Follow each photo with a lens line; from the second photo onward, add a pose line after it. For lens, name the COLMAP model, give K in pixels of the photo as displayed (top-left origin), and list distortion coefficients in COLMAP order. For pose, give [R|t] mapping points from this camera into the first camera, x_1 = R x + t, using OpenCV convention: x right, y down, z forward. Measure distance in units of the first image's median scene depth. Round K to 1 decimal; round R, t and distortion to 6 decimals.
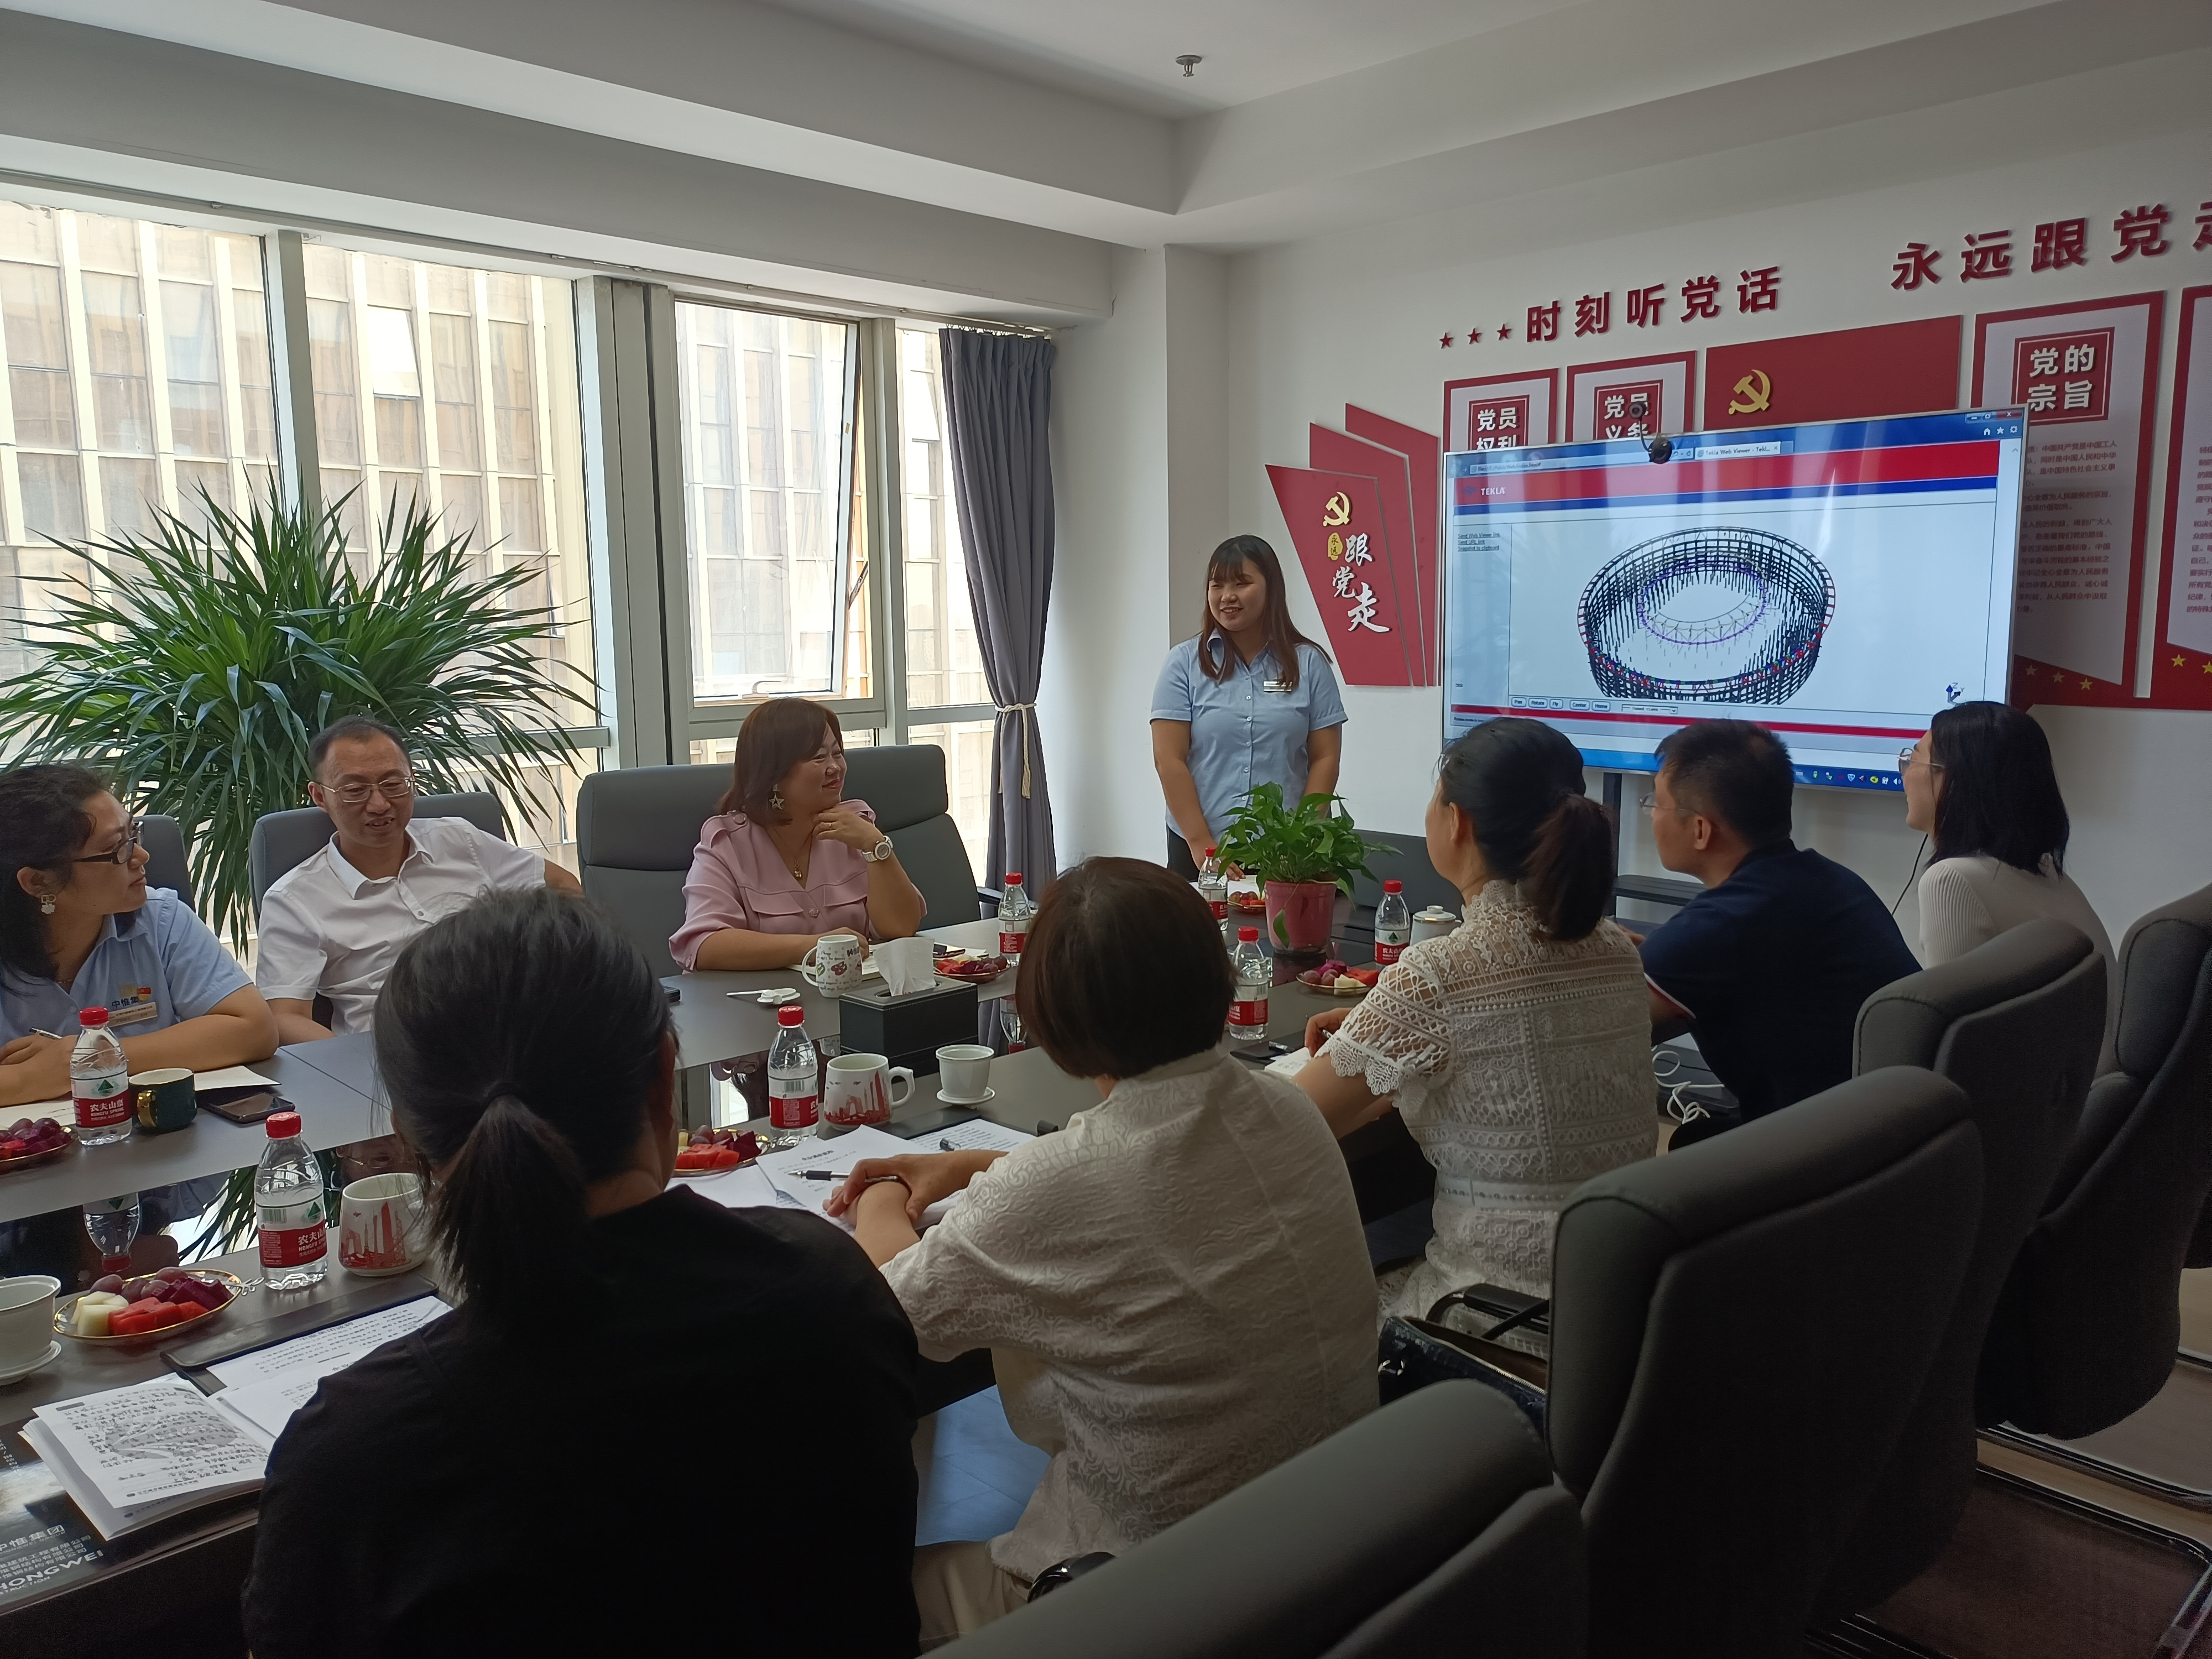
lens RADIAL K [[1604.1, 0, 1106.0], [0, 1604.1, 829.5], [0, 0, 1]] dist [0.005135, -0.005046]
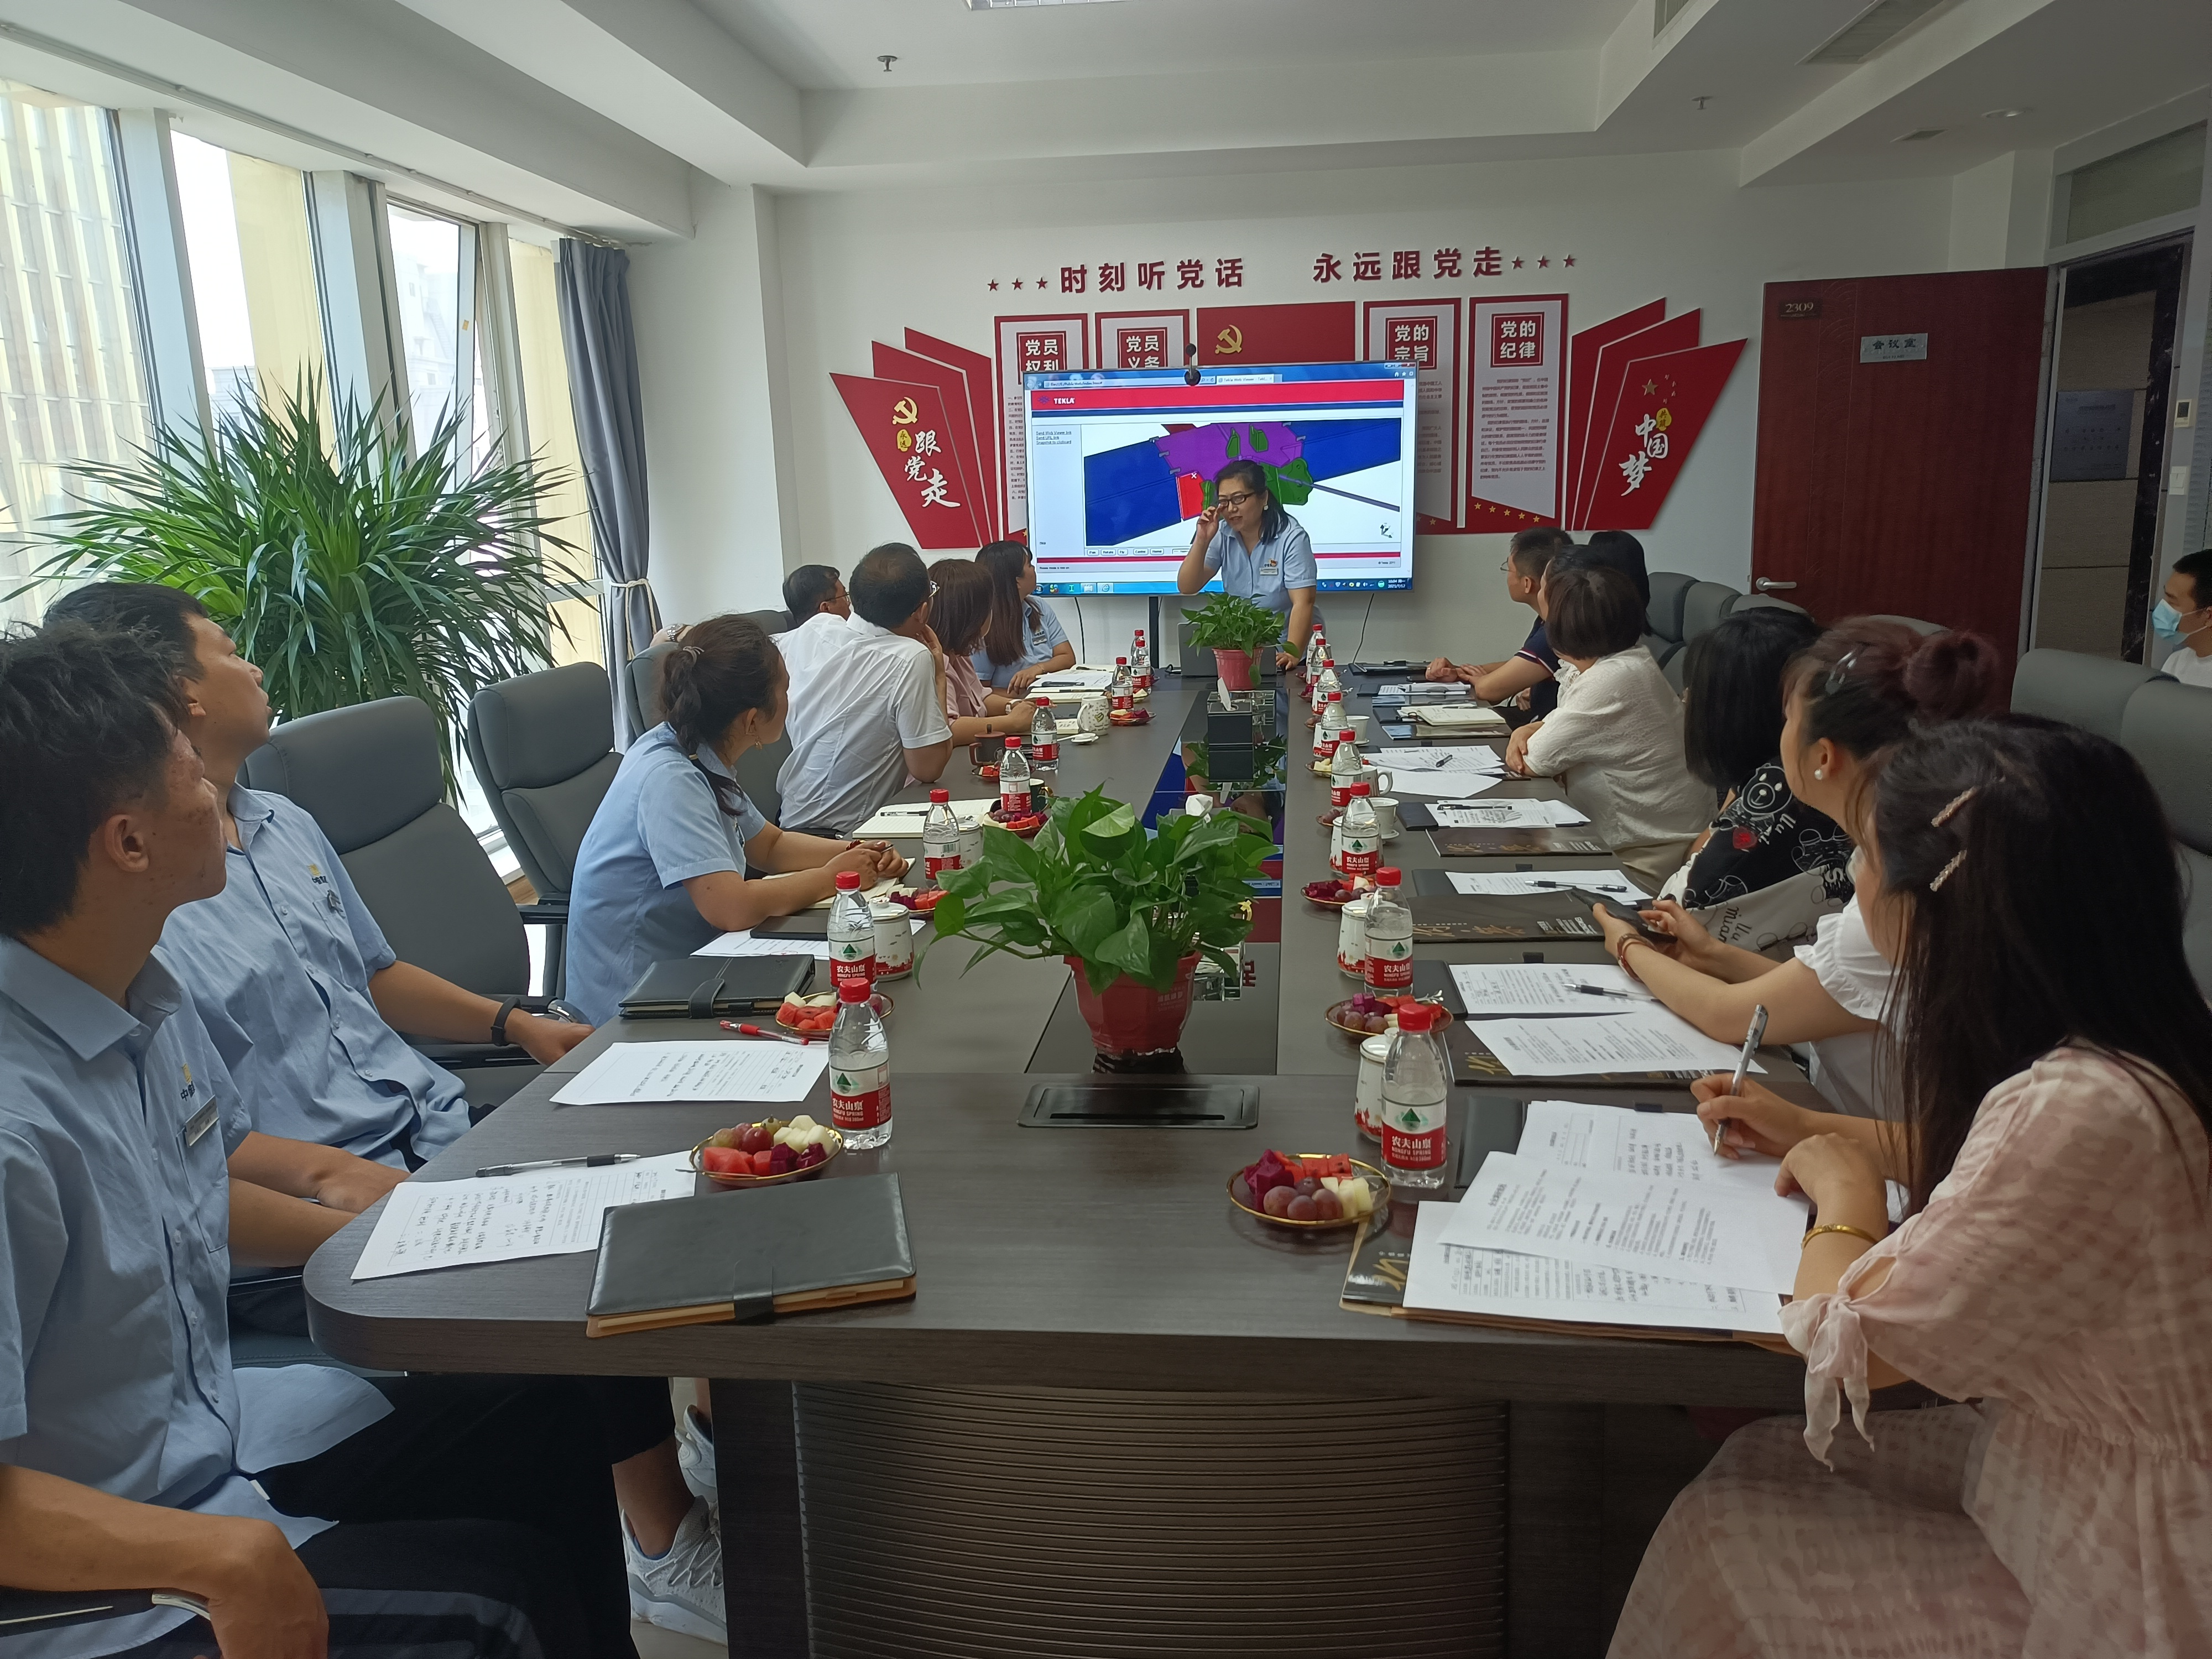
lens RADIAL K [[1604.1, 0, 1106.0], [0, 1604.1, 829.5], [0, 0, 1]] dist [0.005135, -0.005046]
pose [[0.766100, -0.148932, 0.625228, -0.667905], [0.108946, 0.988796, 0.102043, 0.019940], [-0.633421, -0.010058, 0.773742, -0.110093]]
